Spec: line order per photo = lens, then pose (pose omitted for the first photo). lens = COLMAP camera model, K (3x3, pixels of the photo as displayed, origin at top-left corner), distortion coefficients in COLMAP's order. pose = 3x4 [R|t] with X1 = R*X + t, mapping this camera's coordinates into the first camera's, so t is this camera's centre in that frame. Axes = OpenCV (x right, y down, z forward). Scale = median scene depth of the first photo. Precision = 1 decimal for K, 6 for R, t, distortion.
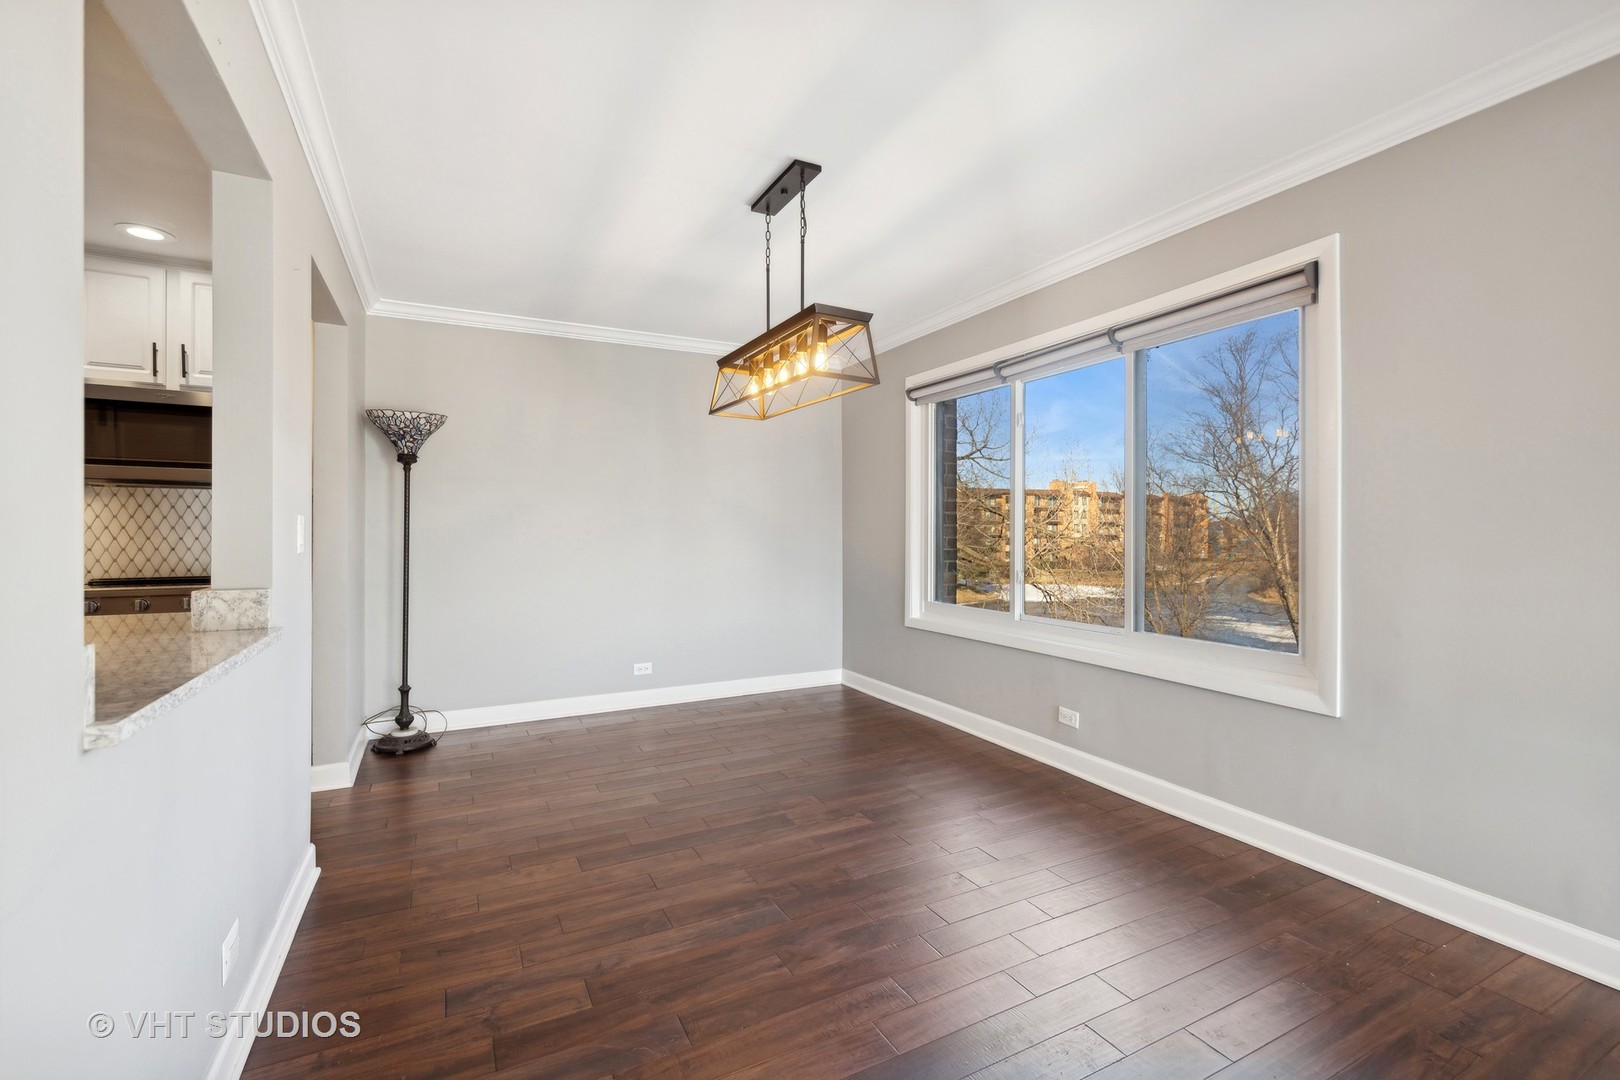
lens RADIAL K [[698.0, 0, 806.9], [0, 698.0, 527.4], [0, 0, 1]] dist [-0.002573, -0.000219]
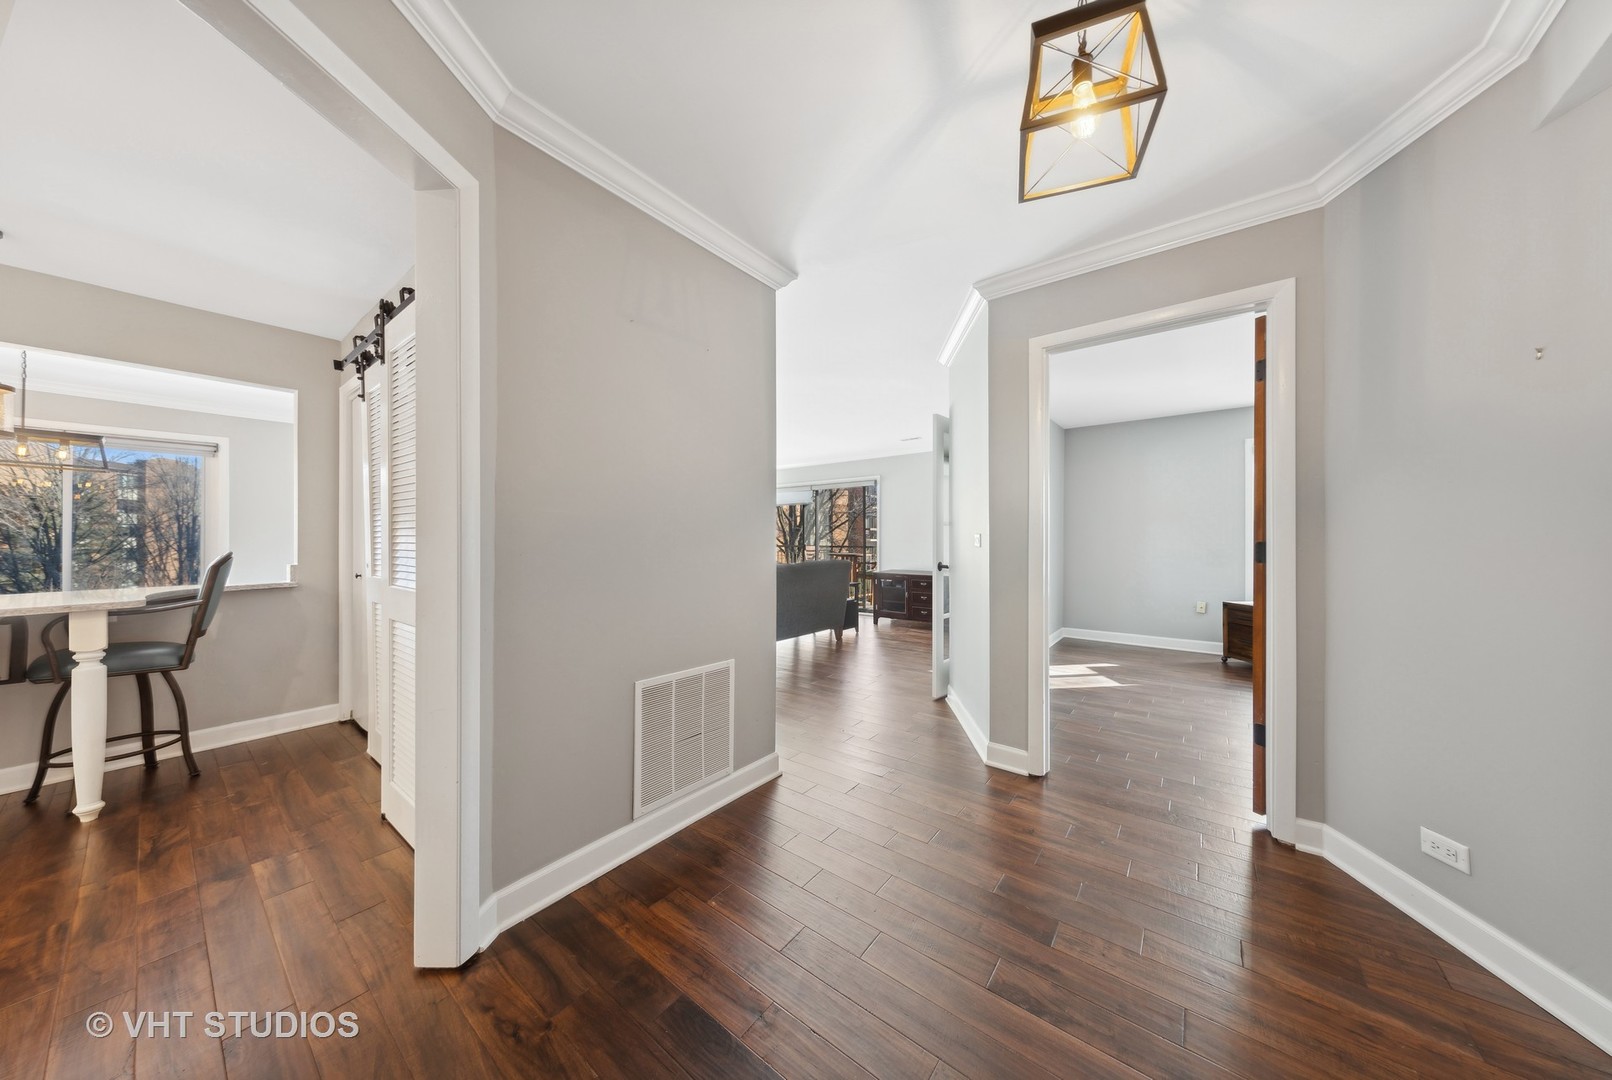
lens RADIAL K [[509.6, 0, 806.0], [0, 509.6, 540.0], [0, 0, 1]] dist [0.001310, -0.000113]
pose [[-0.428703, -0.002129, 0.903443, -1.462725], [-0.008870, 0.999959, -0.001852, -0.001600], [-0.903402, -0.008807, -0.428704, -0.197885]]
